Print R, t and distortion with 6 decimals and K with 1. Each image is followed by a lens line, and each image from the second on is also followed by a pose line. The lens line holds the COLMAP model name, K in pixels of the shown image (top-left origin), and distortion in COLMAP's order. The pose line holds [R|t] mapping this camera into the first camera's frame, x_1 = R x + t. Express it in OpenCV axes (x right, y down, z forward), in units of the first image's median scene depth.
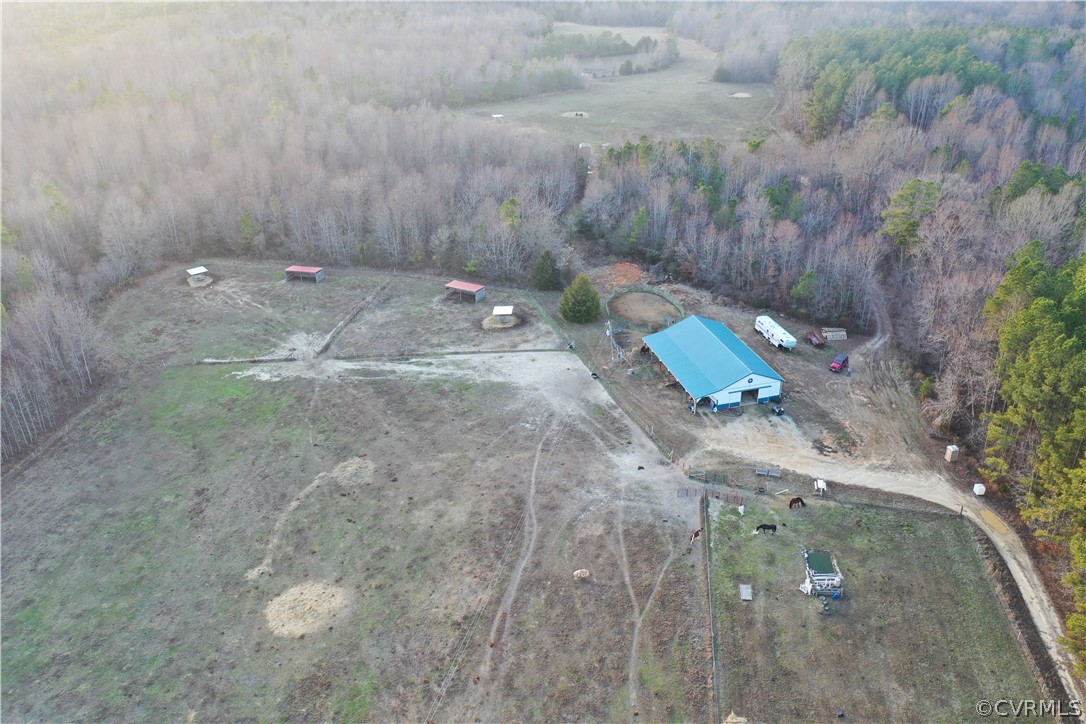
lens RADIAL K [[859.5, 0, 543.0], [0, 859.5, 362.0], [0, 0, 1]] dist [0.000928, 0.001909]
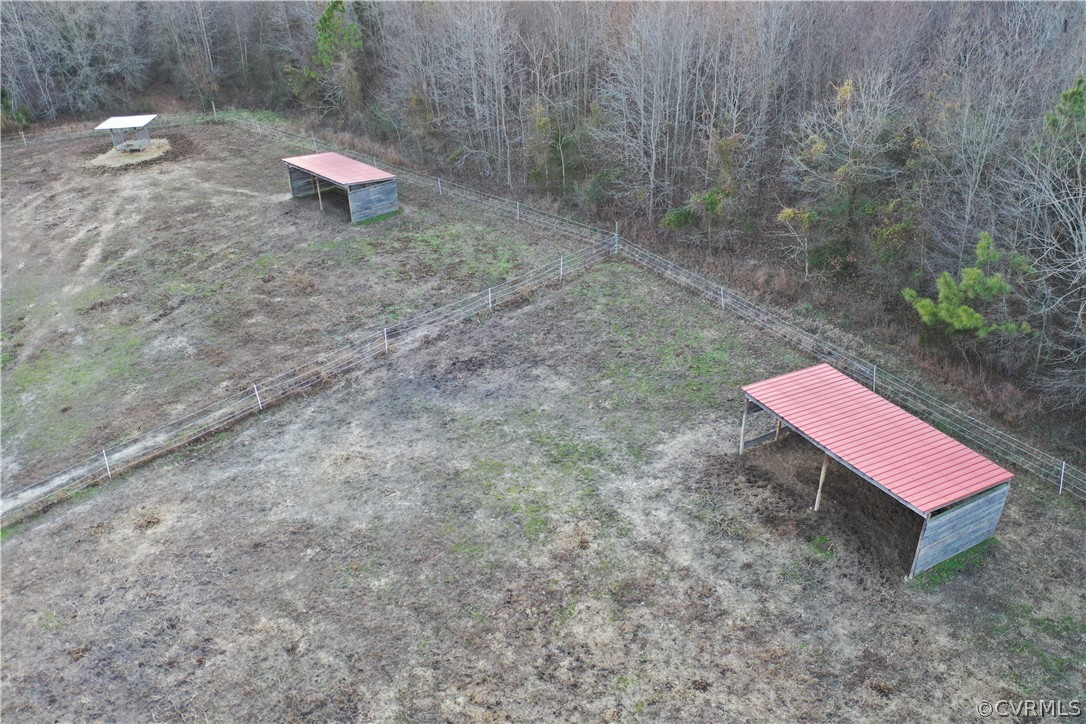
lens RADIAL K [[859.5, 0, 543.0], [0, 859.5, 362.0], [0, 0, 1]] dist [0.000928, 0.001909]
pose [[0.843681, 0.270768, -0.463559, -0.067820], [-0.242819, 0.962581, 0.120317, -0.097104], [0.478791, 0.011052, 0.877859, 0.782595]]
